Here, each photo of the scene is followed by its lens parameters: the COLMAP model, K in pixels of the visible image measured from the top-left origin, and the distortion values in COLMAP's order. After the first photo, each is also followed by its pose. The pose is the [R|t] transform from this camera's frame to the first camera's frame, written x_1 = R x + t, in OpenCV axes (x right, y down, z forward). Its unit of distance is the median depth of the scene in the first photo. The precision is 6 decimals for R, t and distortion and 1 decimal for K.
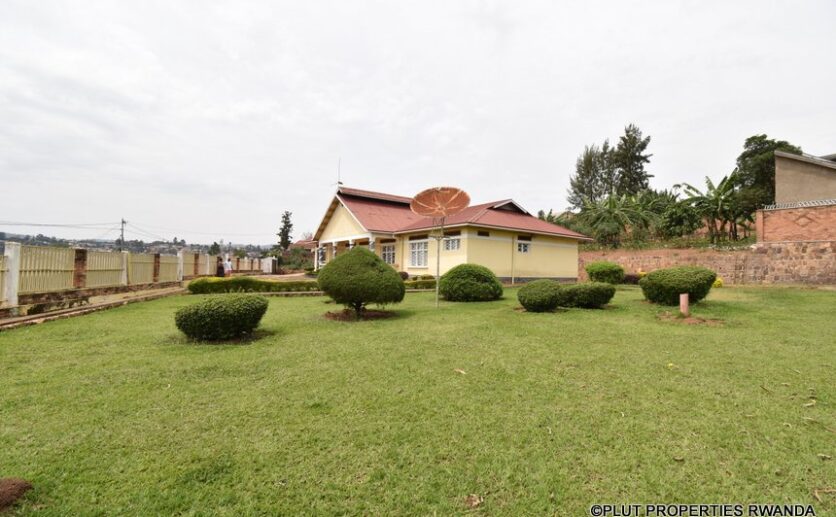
lens RADIAL K [[371.8, 0, 415.0], [0, 371.8, 257.3], [0, 0, 1]] dist [0.027736, -0.024870]
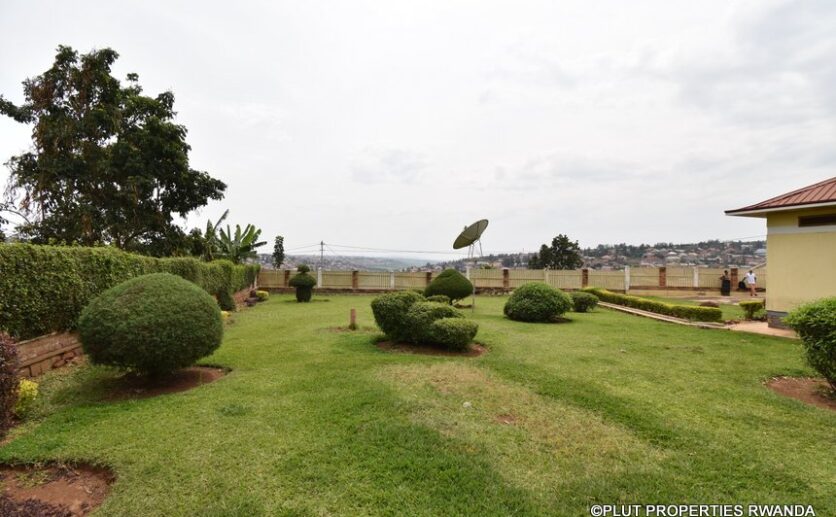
lens RADIAL K [[371.8, 0, 415.0], [0, 371.8, 257.3], [0, 0, 1]] dist [0.027736, -0.024870]
pose [[-0.322990, -0.030227, -0.945919, 0.605770], [0.016407, 0.999161, -0.037531, -0.007659], [0.946260, -0.027642, -0.322223, 0.533772]]
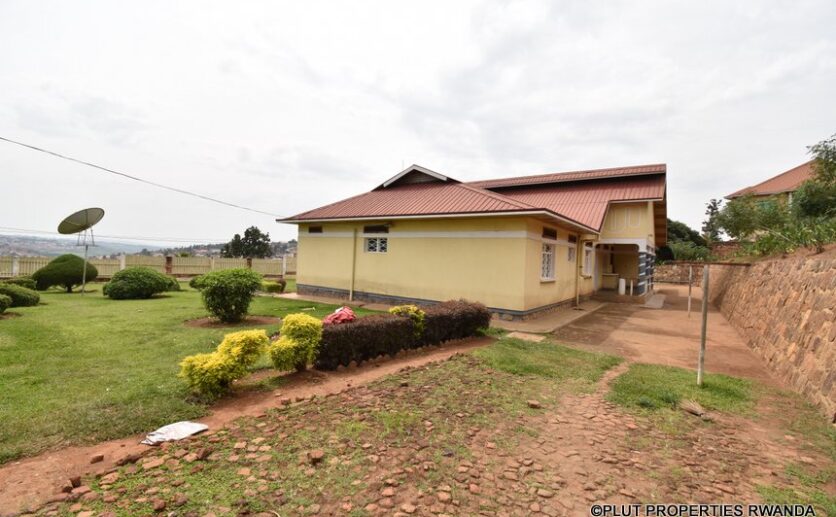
lens RADIAL K [[371.8, 0, 415.0], [0, 371.8, 257.3], [0, 0, 1]] dist [0.027736, -0.024870]
pose [[0.324716, -0.004664, -0.945800, 0.775996], [-0.000321, 0.999987, -0.005041, -0.001653], [0.945811, 0.001940, 0.324711, 0.742554]]
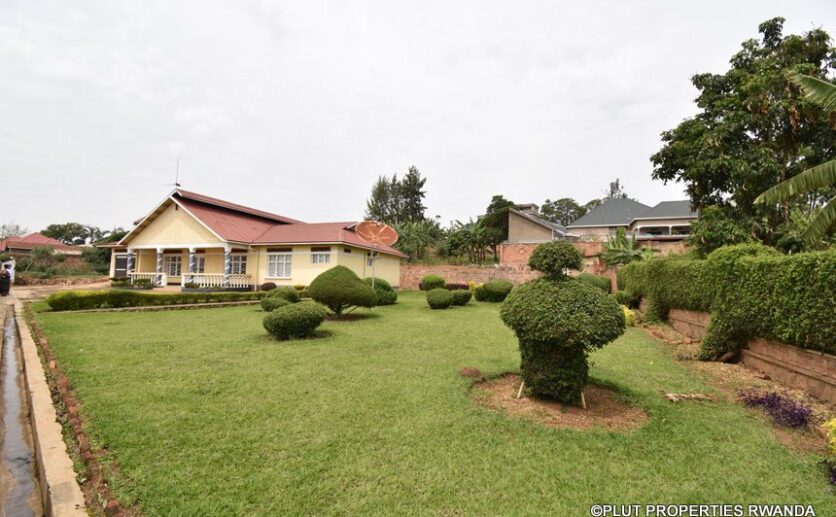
lens RADIAL K [[371.8, 0, 415.0], [0, 371.8, 257.3], [0, 0, 1]] dist [0.027736, -0.024870]
pose [[0.819168, 0.035615, 0.572447, -0.256858], [-0.023150, 0.999310, -0.029046, -0.009387], [-0.573086, 0.010542, 0.819427, -0.085666]]
